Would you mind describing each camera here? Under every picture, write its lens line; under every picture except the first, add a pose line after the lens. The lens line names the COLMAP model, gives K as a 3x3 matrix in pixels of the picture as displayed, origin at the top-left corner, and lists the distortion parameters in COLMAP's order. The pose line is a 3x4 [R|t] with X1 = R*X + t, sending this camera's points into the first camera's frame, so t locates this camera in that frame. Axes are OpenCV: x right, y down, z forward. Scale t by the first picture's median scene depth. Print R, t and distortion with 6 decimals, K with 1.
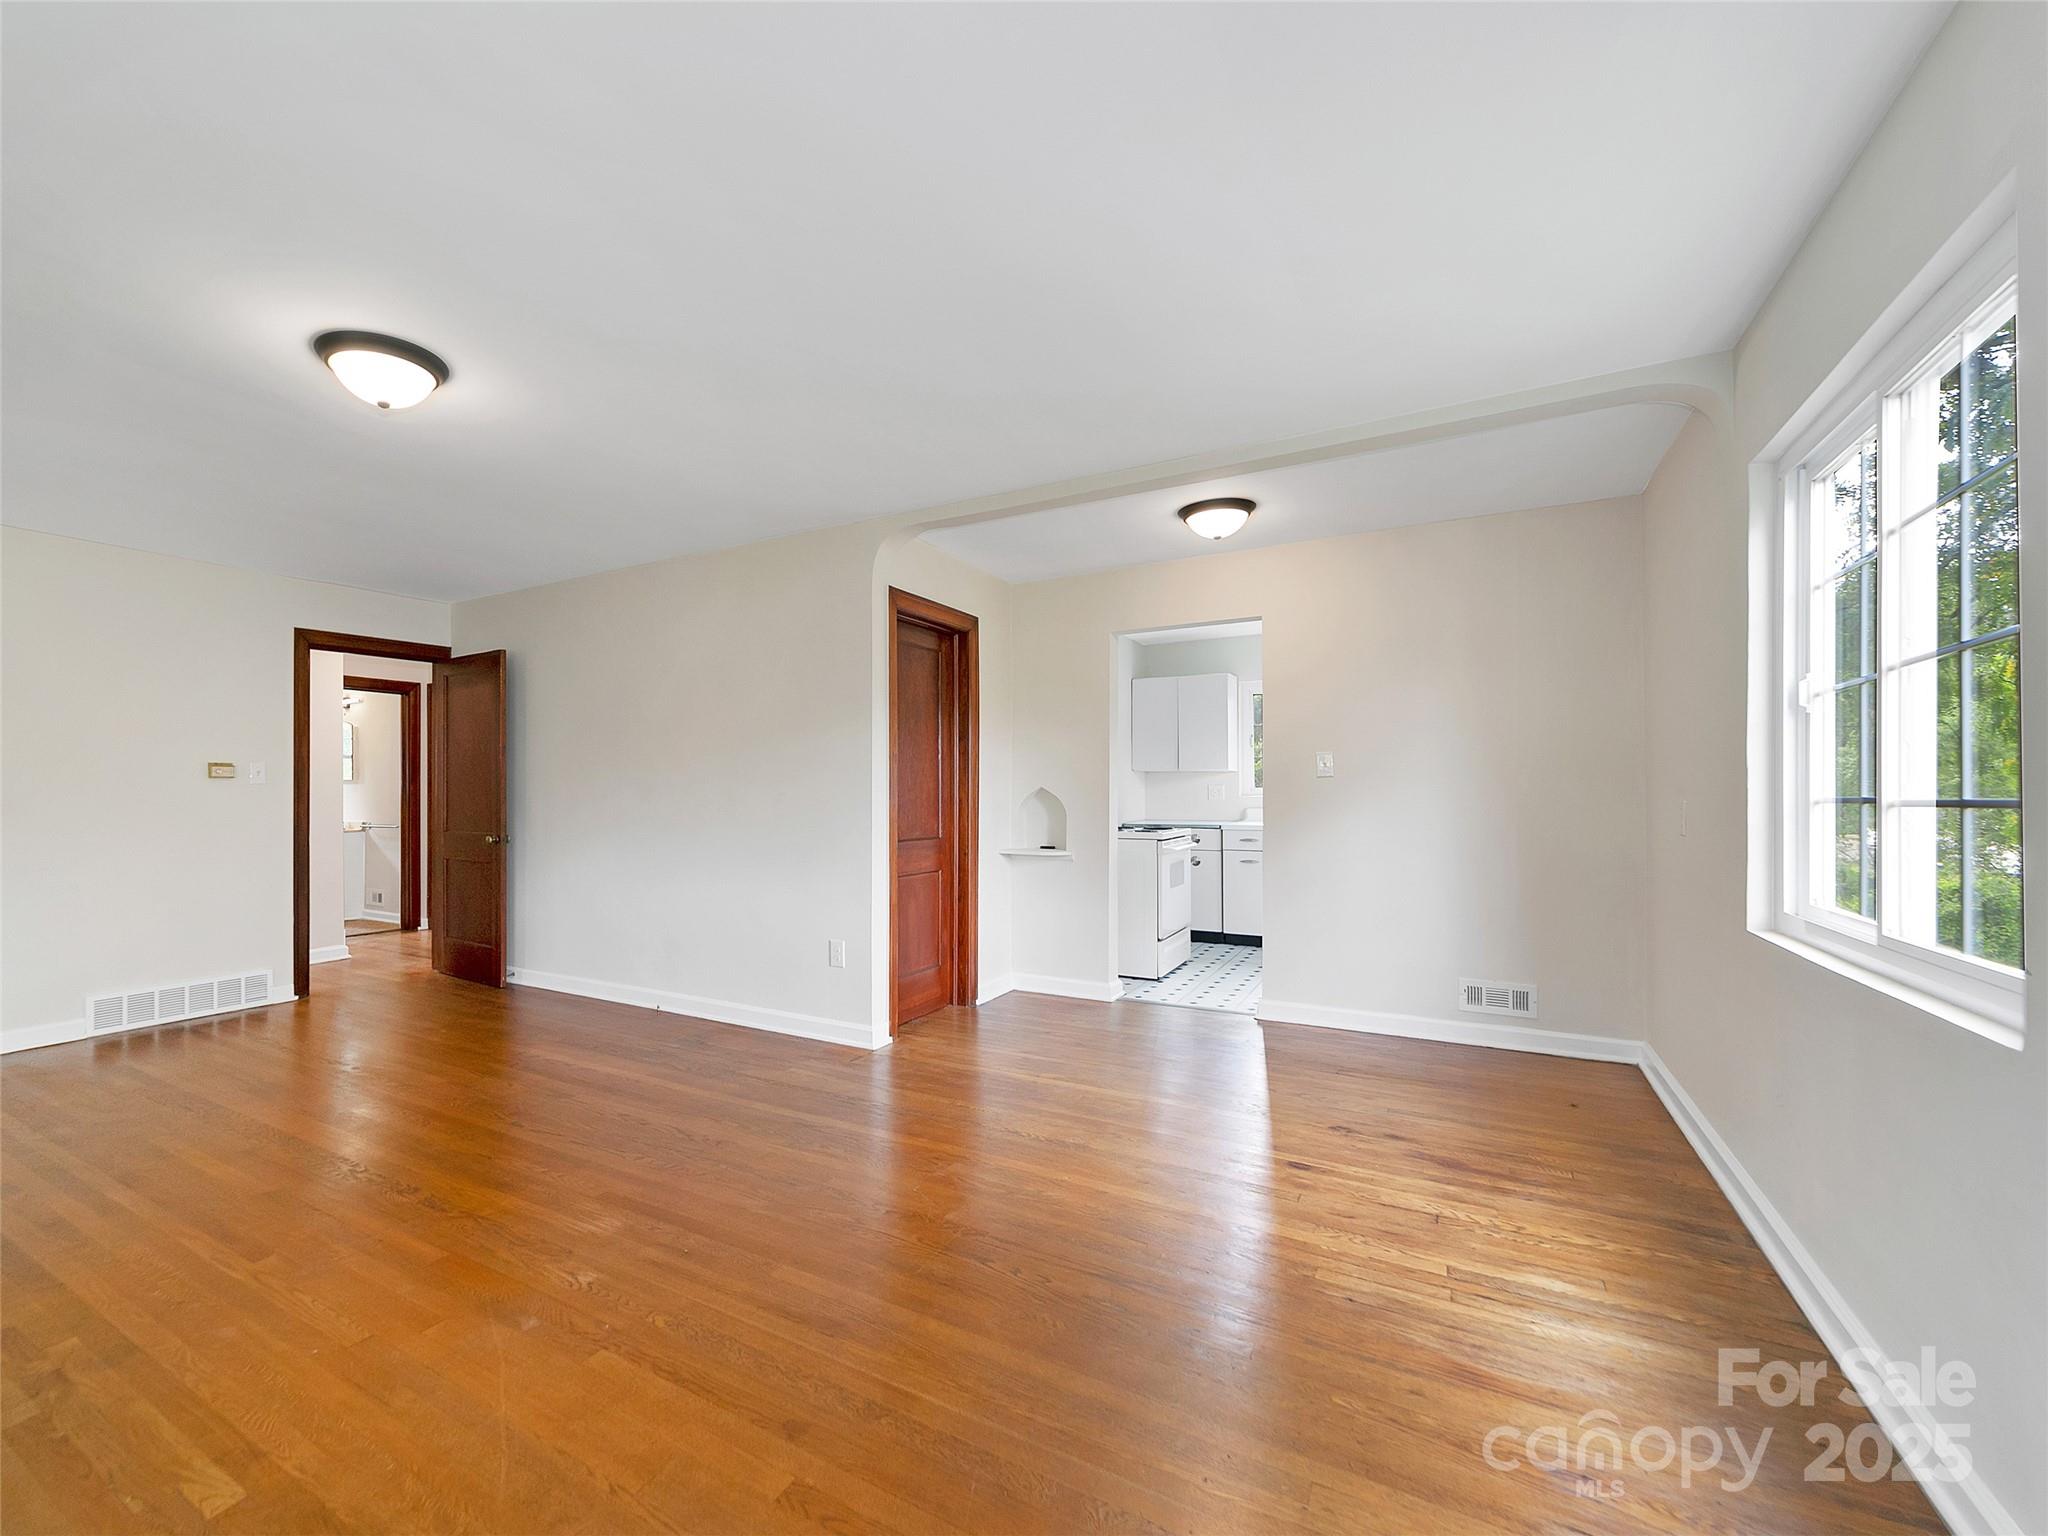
lens RADIAL K [[865.8, 0, 974.1], [0, 865.8, 795.7], [0, 0, 1]] dist [-0.001806, 0.000077]
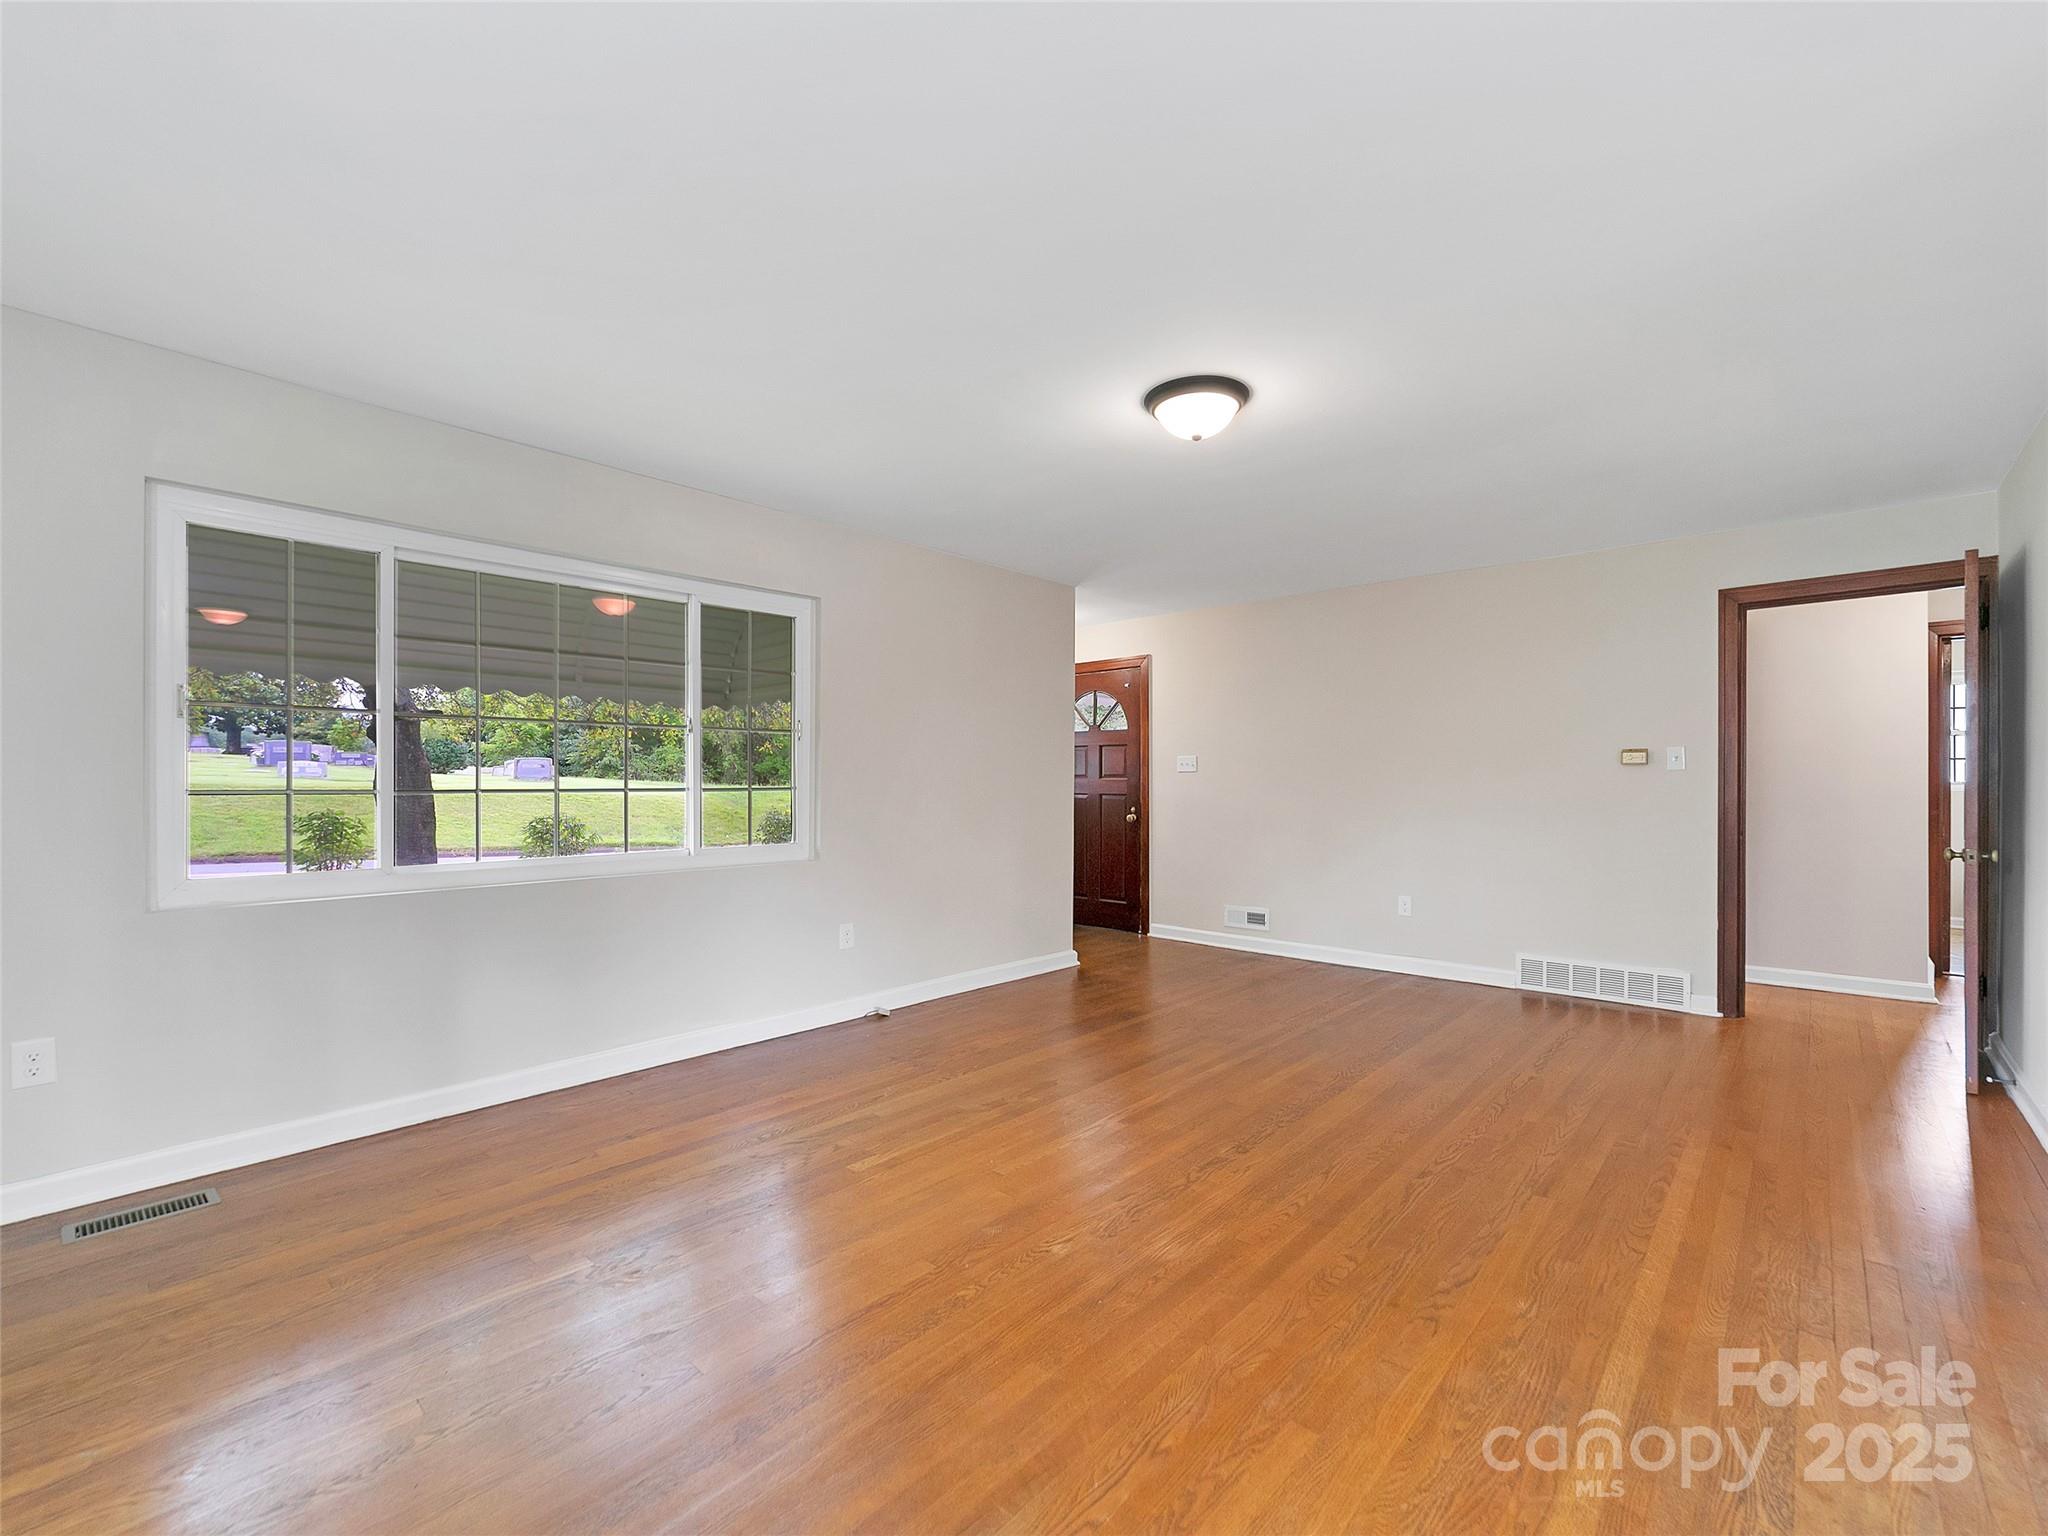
lens RADIAL K [[865.8, 0, 974.1], [0, 865.8, 795.7], [0, 0, 1]] dist [-0.001806, 0.000077]
pose [[-0.235740, 0.019452, -0.971622, 0.285659], [-0.002110, 0.999787, 0.020528, -0.004392], [0.971814, 0.006889, -0.235648, 0.565241]]
